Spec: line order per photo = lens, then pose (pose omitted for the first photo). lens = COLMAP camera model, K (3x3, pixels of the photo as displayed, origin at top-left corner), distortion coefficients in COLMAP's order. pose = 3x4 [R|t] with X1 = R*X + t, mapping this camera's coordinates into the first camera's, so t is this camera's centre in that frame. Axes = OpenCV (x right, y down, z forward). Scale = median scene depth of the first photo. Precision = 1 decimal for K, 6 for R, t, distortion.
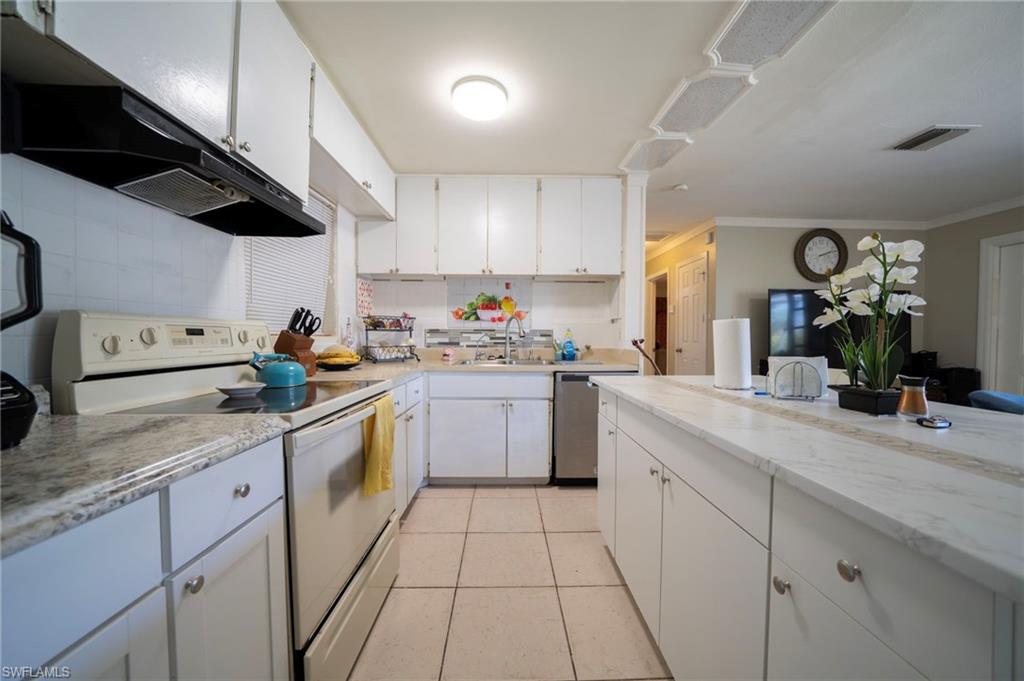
lens RADIAL K [[355.4, 0, 510.1], [0, 355.4, 344.0], [0, 0, 1]] dist [-0.018012, 0.000107]
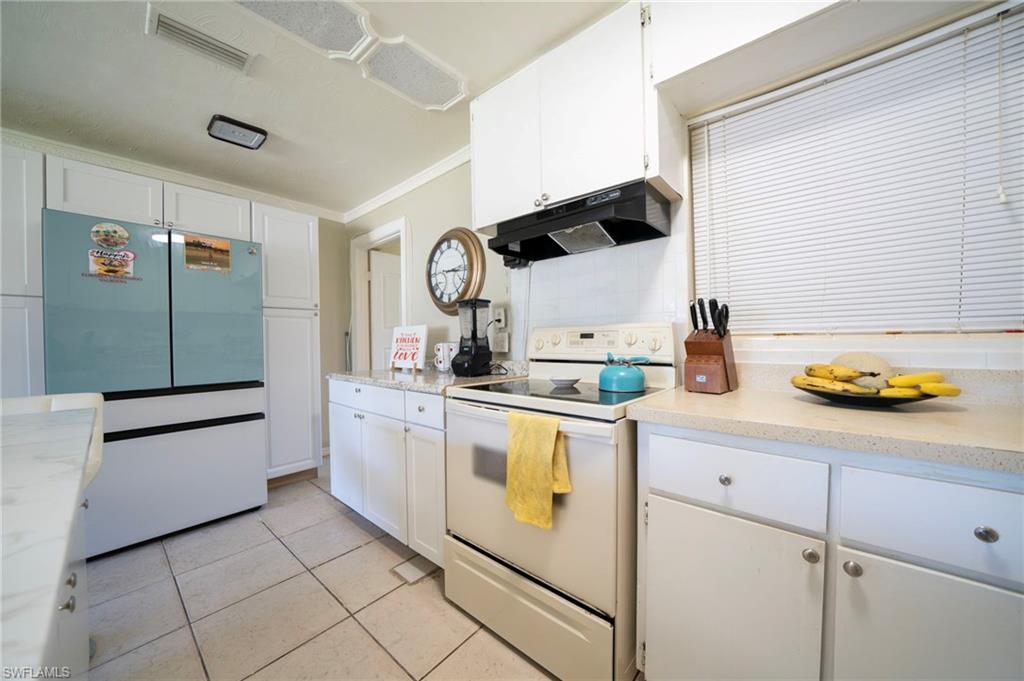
lens RADIAL K [[355.4, 0, 510.1], [0, 355.4, 344.0], [0, 0, 1]] dist [-0.018012, 0.000107]
pose [[-0.668836, 0.010115, -0.743341, 0.117651], [-0.006020, 0.999801, 0.019021, -0.010367], [0.743386, 0.017197, -0.668642, 0.663637]]
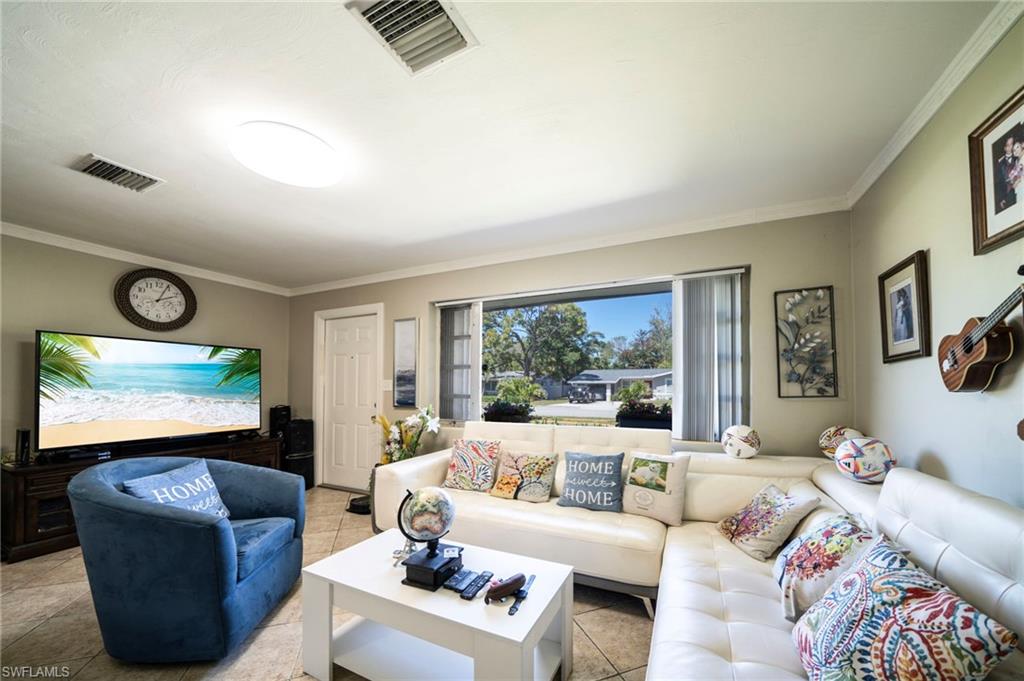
lens RADIAL K [[365.5, 0, 515.5], [0, 365.5, 378.0], [0, 0, 1]] dist [-0.014084, 0.000234]
pose [[0.442213, 0.020303, 0.896680, 0.586751], [0.023868, 0.999123, -0.034393, -0.013721], [-0.896593, 0.036611, 0.441341, -0.194560]]
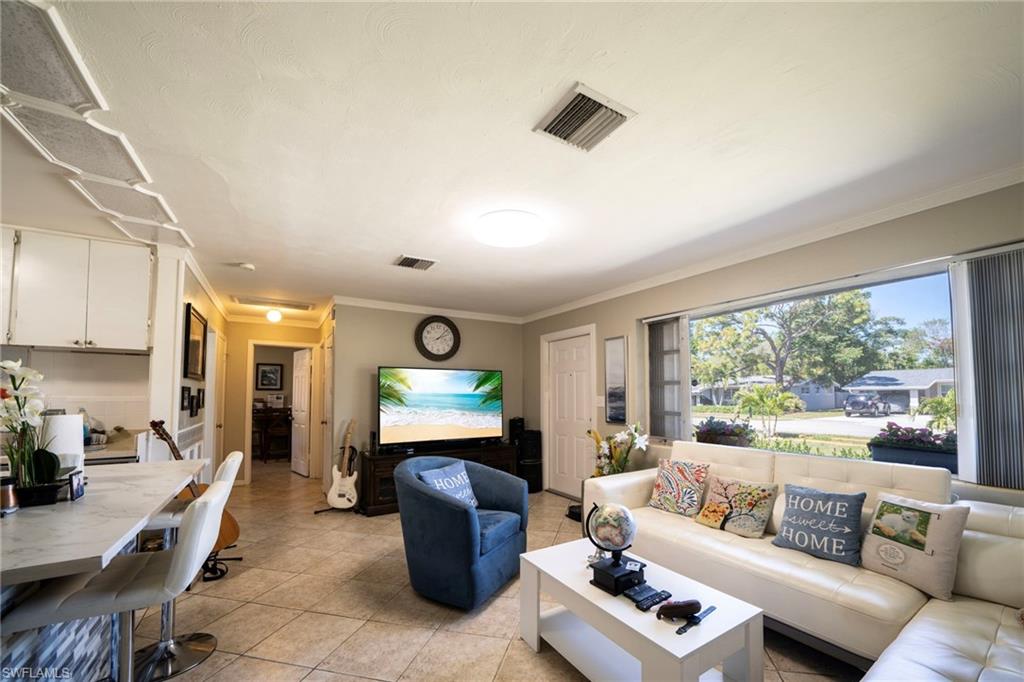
lens RADIAL K [[393.8, 0, 538.2], [0, 393.8, 367.9], [0, 0, 1]] dist [-0.016786, 0.000038]
pose [[0.839688, 0.031690, 0.542143, 0.551639], [0.018909, 0.995985, -0.087504, -0.041379], [-0.542739, 0.083727, 0.835717, -0.321325]]
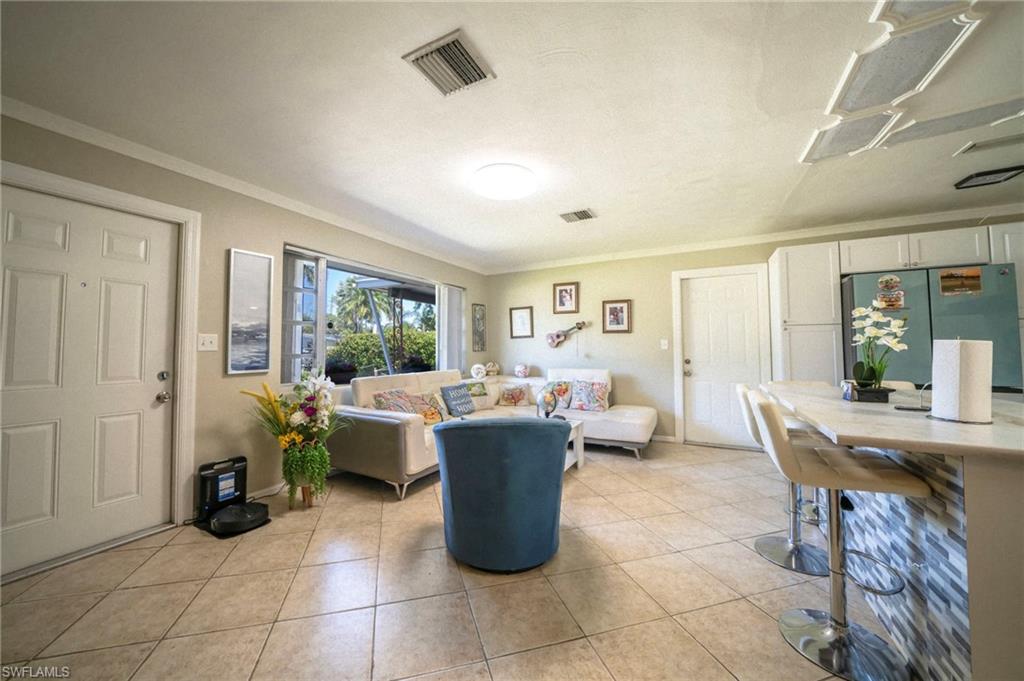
lens RADIAL K [[360.5, 0, 504.7], [0, 360.5, 334.3], [0, 0, 1]] dist [-0.013784, 0.000012]
pose [[-0.865681, 0.017588, 0.500287, 0.541986], [0.012190, 0.999827, -0.014055, -0.041154], [-0.500448, -0.006068, -0.865745, 1.081104]]
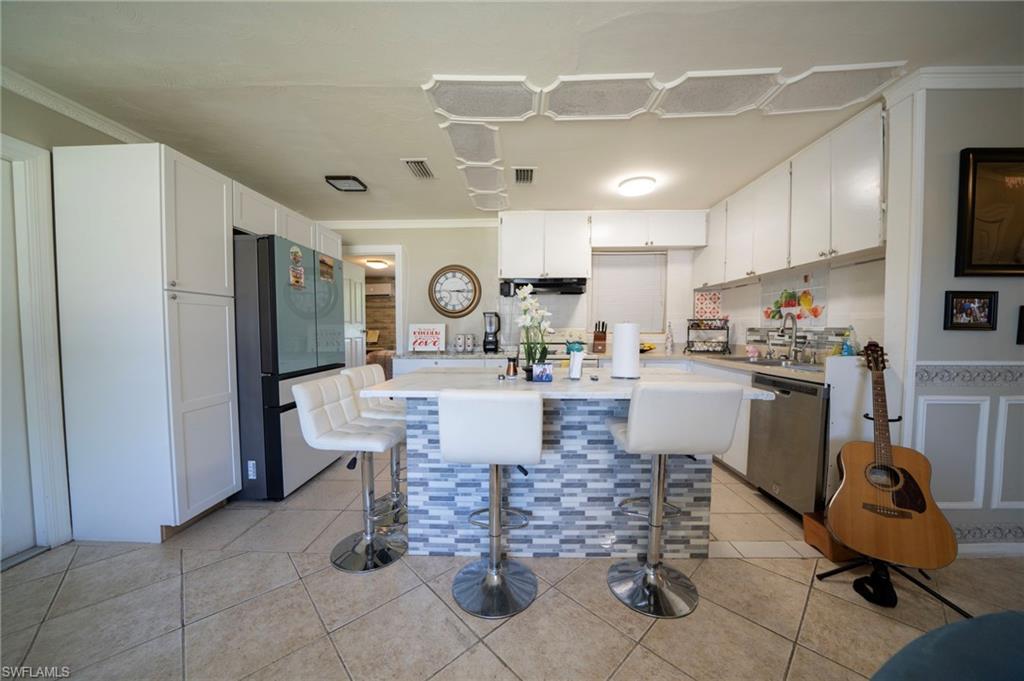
lens RADIAL K [[355.4, 0, 510.1], [0, 355.4, 344.0], [0, 0, 1]] dist [-0.018012, 0.000107]
pose [[-0.048697, 0.036406, -0.998150, 0.916344], [-0.021798, 0.999059, 0.037503, -0.016555], [0.998576, 0.023584, -0.047857, 0.302202]]
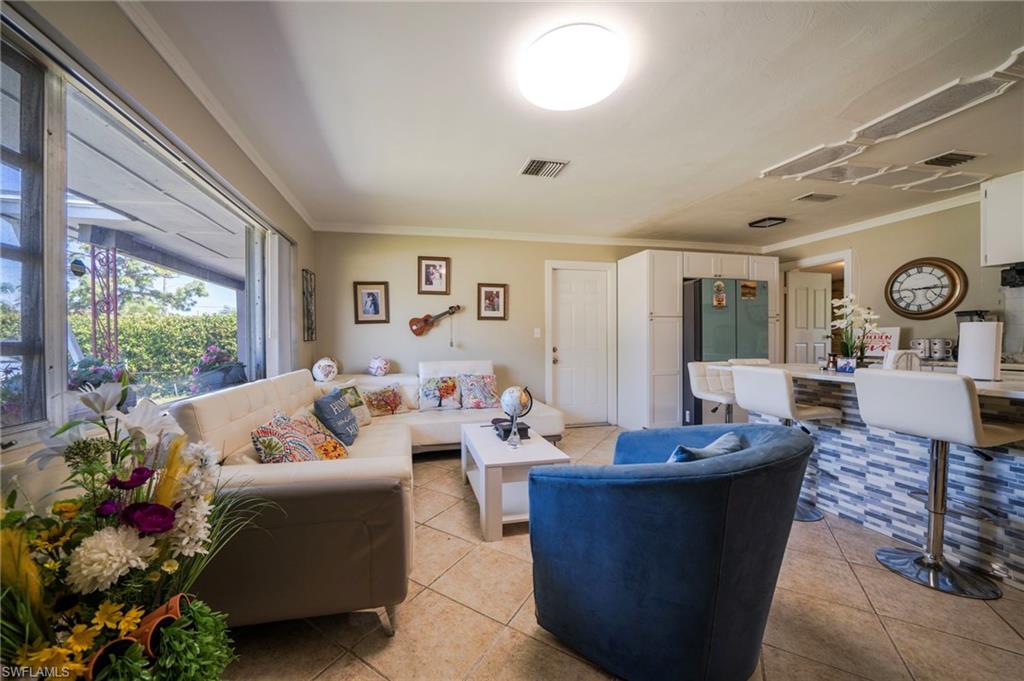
lens RADIAL K [[353.6, 0, 481.8], [0, 353.6, 346.2], [0, 0, 1]] dist [-0.026907, 0.000087]
pose [[-0.985751, 0.004218, -0.168159, 1.171489], [-0.002382, 0.999235, 0.039027, -0.013608], [0.168195, 0.038871, -0.984987, 0.859306]]
